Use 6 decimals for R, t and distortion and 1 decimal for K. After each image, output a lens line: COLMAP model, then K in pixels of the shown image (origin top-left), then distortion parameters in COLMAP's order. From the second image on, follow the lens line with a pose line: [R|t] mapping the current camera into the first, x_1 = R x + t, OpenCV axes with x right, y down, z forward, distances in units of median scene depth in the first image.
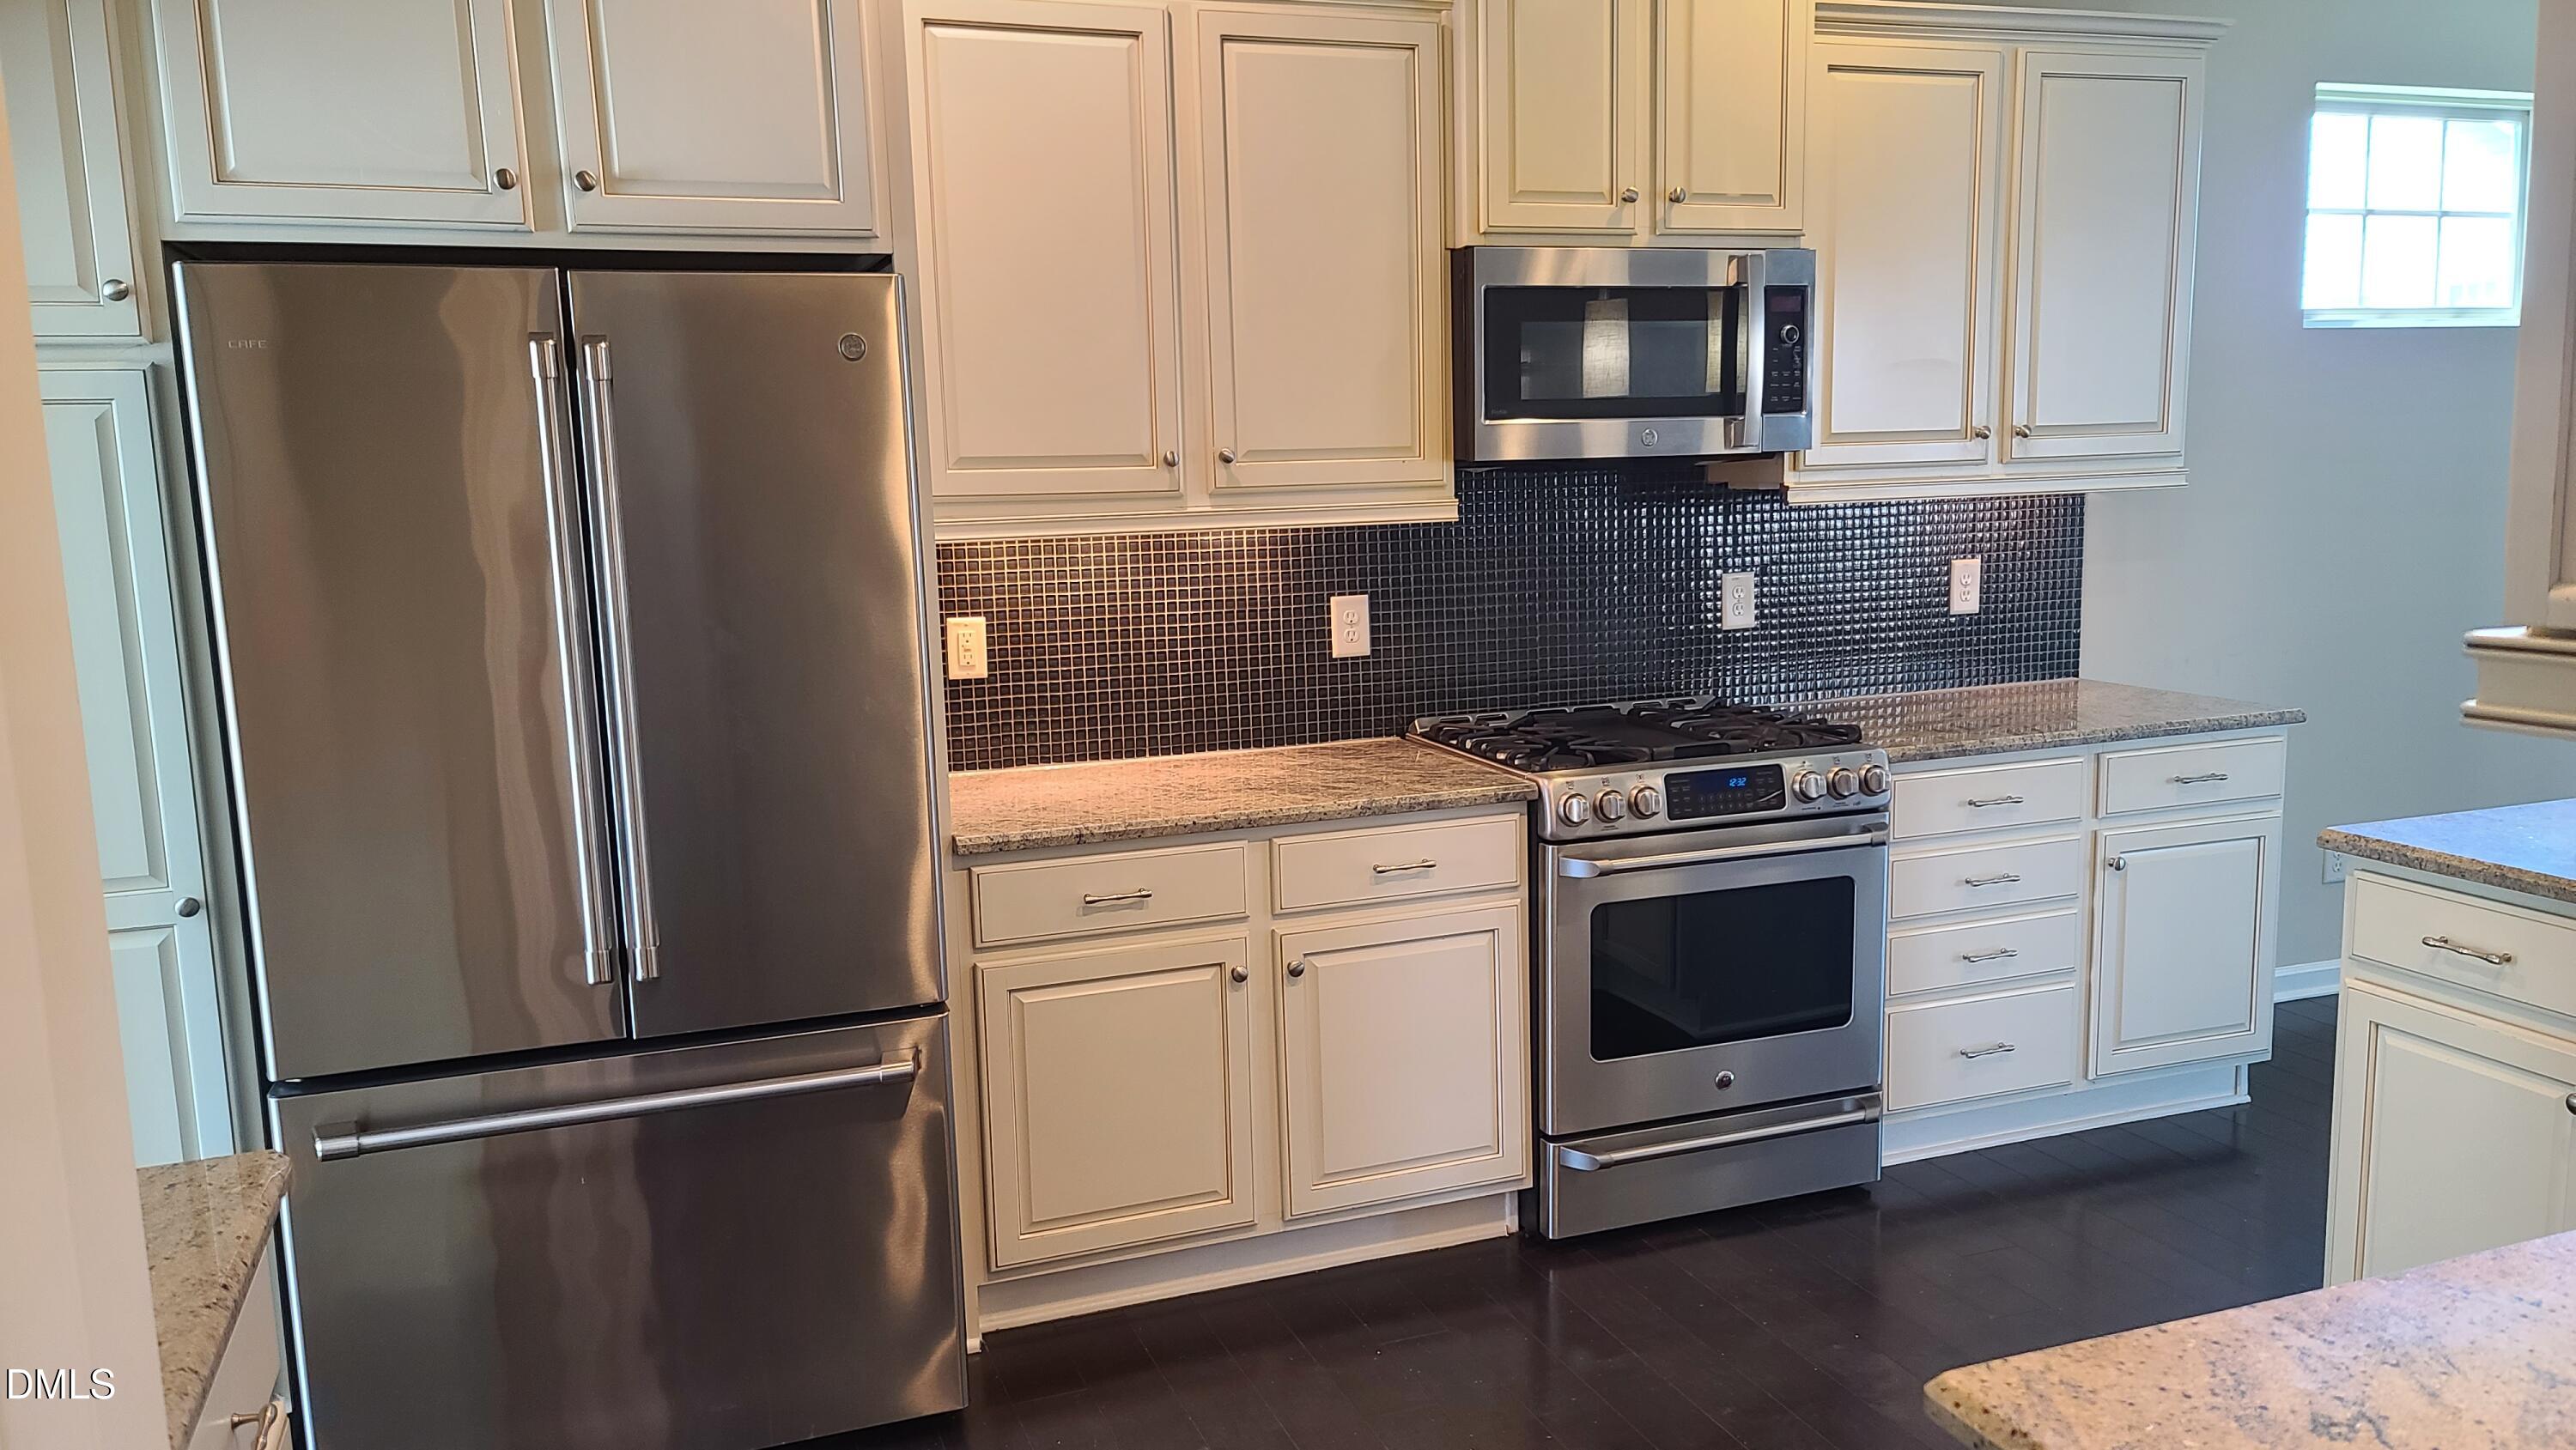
lens RADIAL K [[1886.9, 0, 1313.9], [0, 1886.9, 739.4], [0, 0, 1]] dist [0.063232, -0.021448]
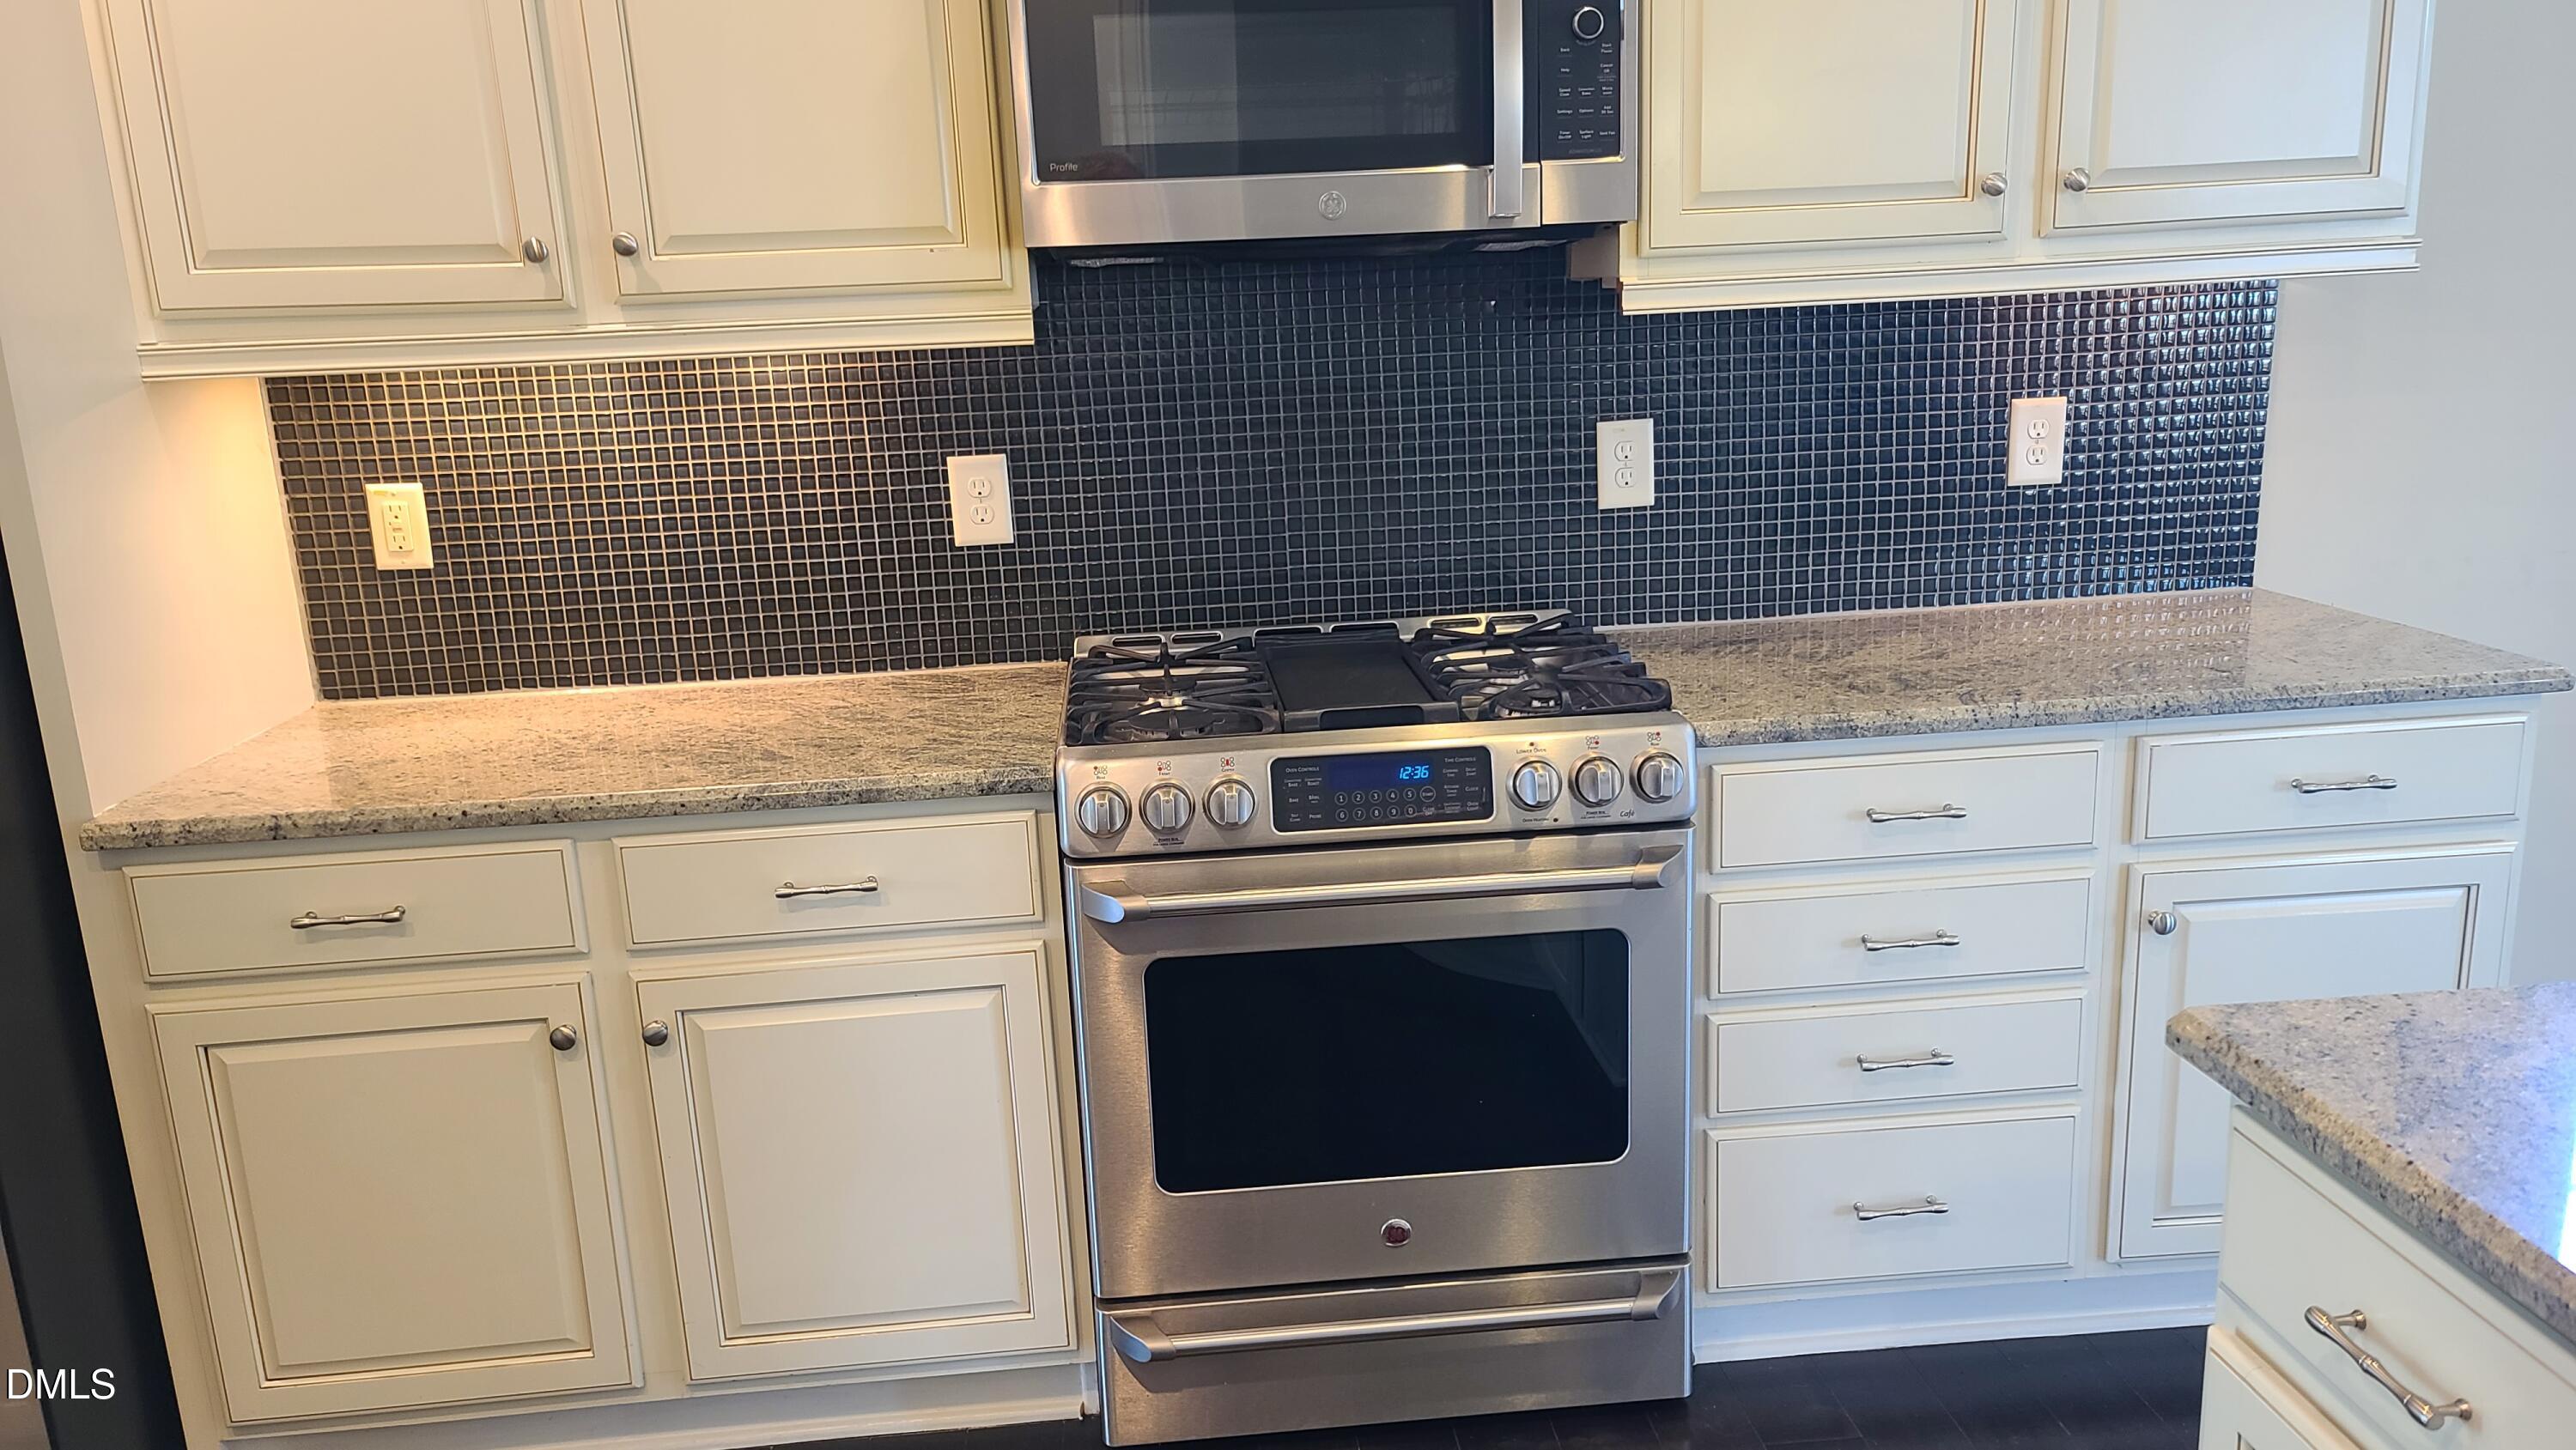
lens RADIAL K [[1886.9, 0, 1288.0], [0, 1886.9, 741.2], [0, 0, 1]] dist [0.063232, -0.021448]
pose [[0.961506, 0.048426, -0.270482, 0.340180], [-0.023128, 0.995118, 0.095948, -0.044315], [0.273808, -0.085999, 0.957932, 0.387358]]
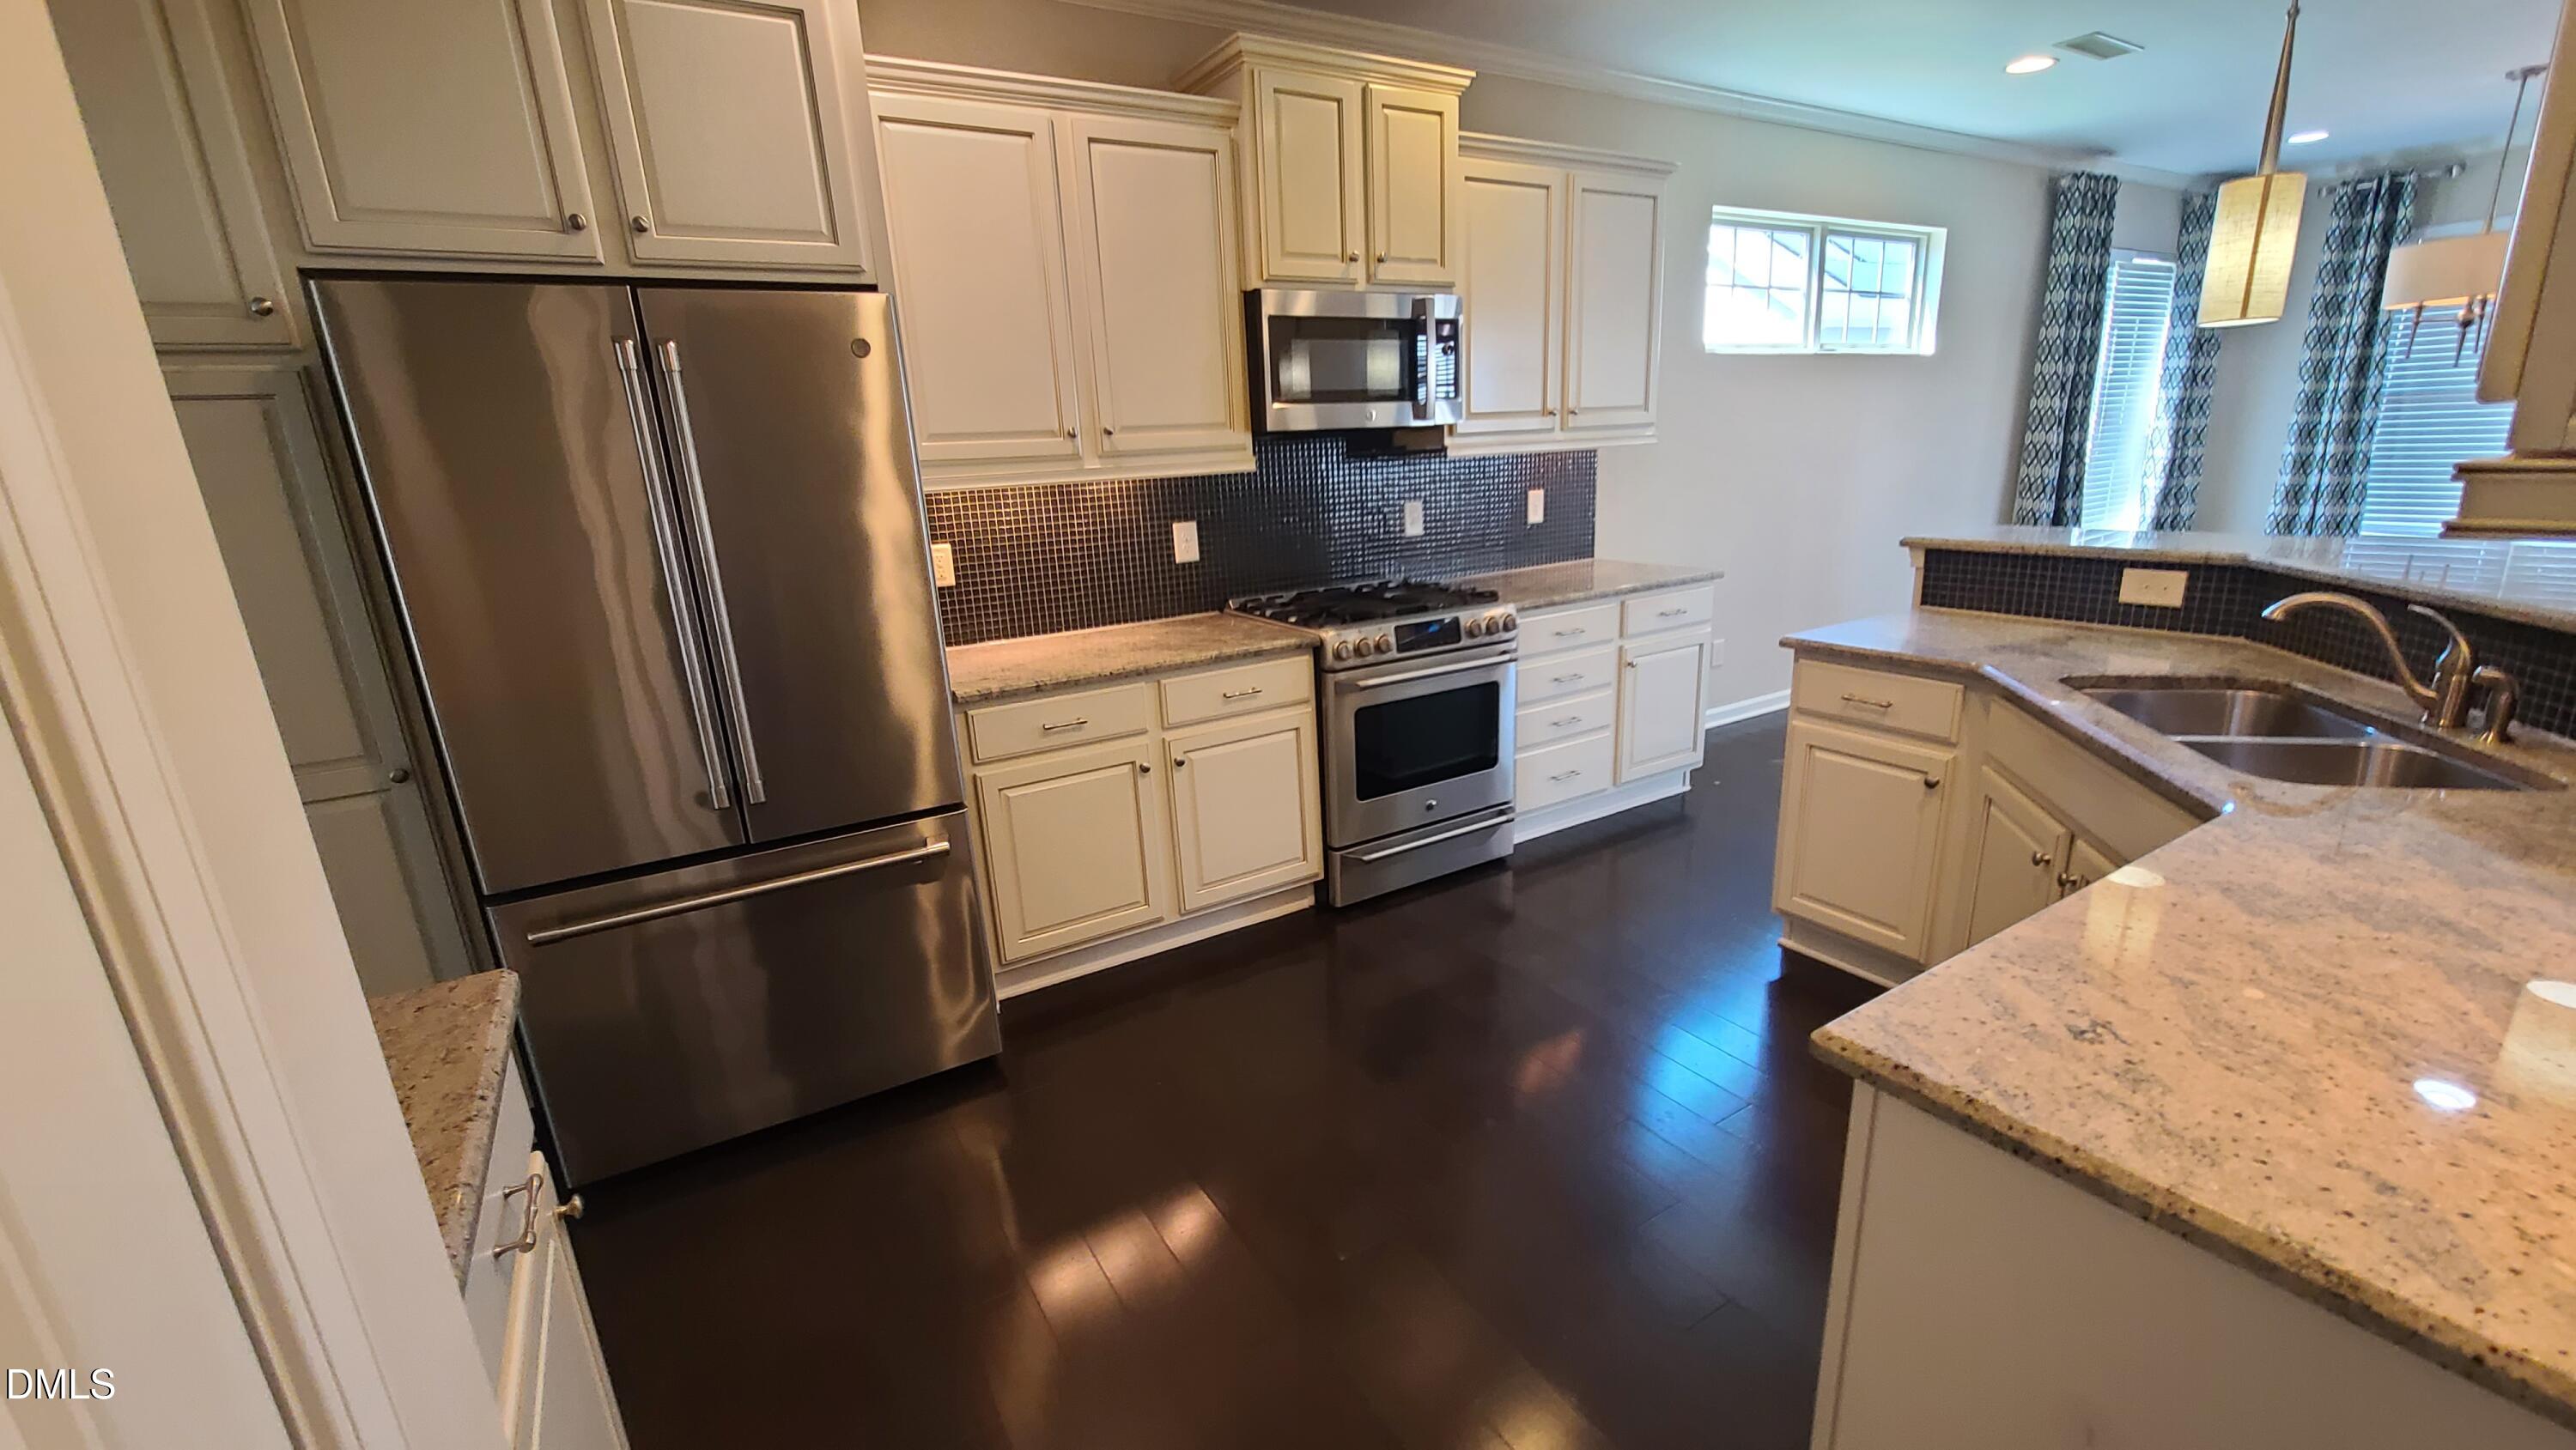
lens RADIAL K [[1055.5, 0, 1299.7], [0, 1055.5, 747.2], [0, 0, 1]] dist [-0.002011, -0.002172]
pose [[0.981820, -0.072027, 0.175620, -0.059088], [0.049612, 0.990423, 0.128841, 0.000878], [-0.183219, -0.117786, 0.975990, 0.105388]]
